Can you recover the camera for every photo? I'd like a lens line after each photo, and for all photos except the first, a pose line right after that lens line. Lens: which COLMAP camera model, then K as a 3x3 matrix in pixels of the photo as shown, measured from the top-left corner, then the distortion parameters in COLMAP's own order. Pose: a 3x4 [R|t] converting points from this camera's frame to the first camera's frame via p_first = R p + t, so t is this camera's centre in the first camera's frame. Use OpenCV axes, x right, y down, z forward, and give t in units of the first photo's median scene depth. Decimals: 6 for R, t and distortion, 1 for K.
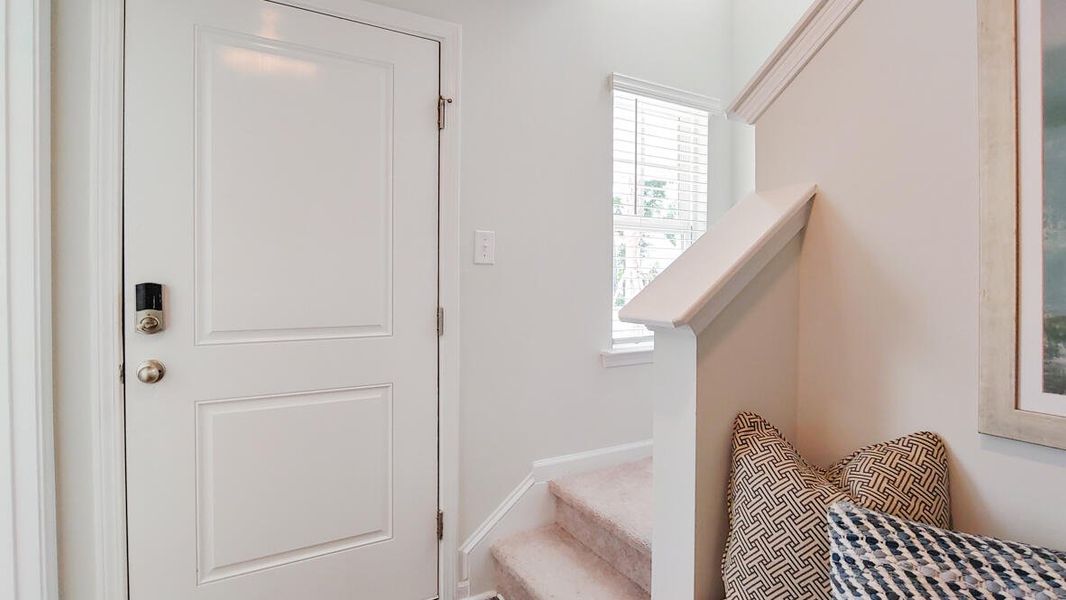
lens RADIAL K [[526.6, 0, 536.4], [0, 526.6, 297.2], [0, 0, 1]] dist [-0.011047, -0.004360]
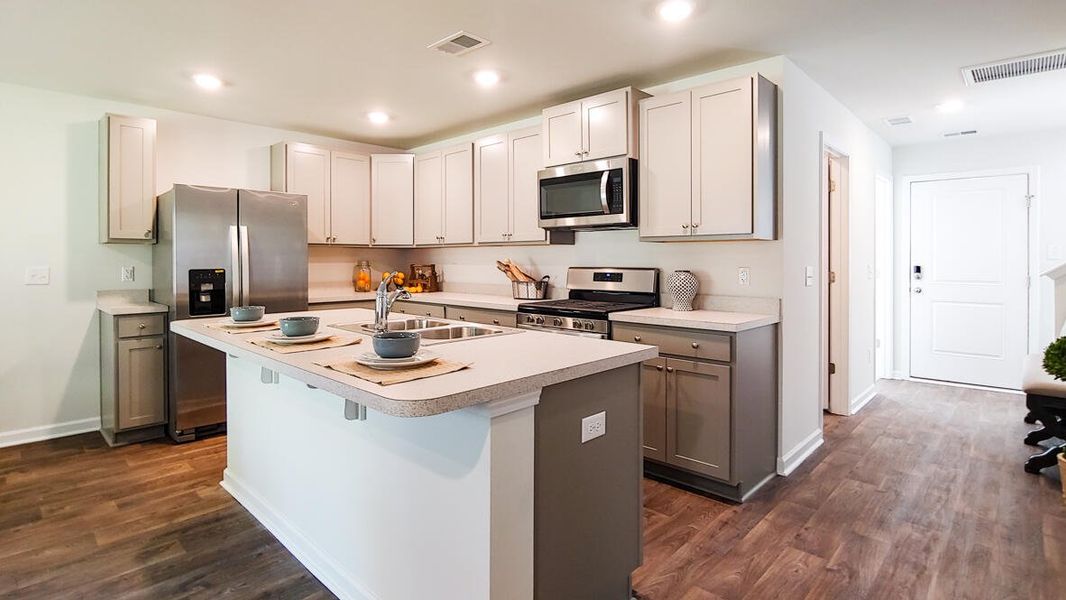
lens RADIAL K [[526.6, 0, 524.8], [0, 526.6, 257.6], [0, 0, 1]] dist [-0.011047, -0.004360]
pose [[0.286843, -0.014465, -0.957868, 2.098005], [-0.032889, 0.999148, -0.024937, 0.102352], [0.957413, 0.038656, 0.286123, -2.846810]]
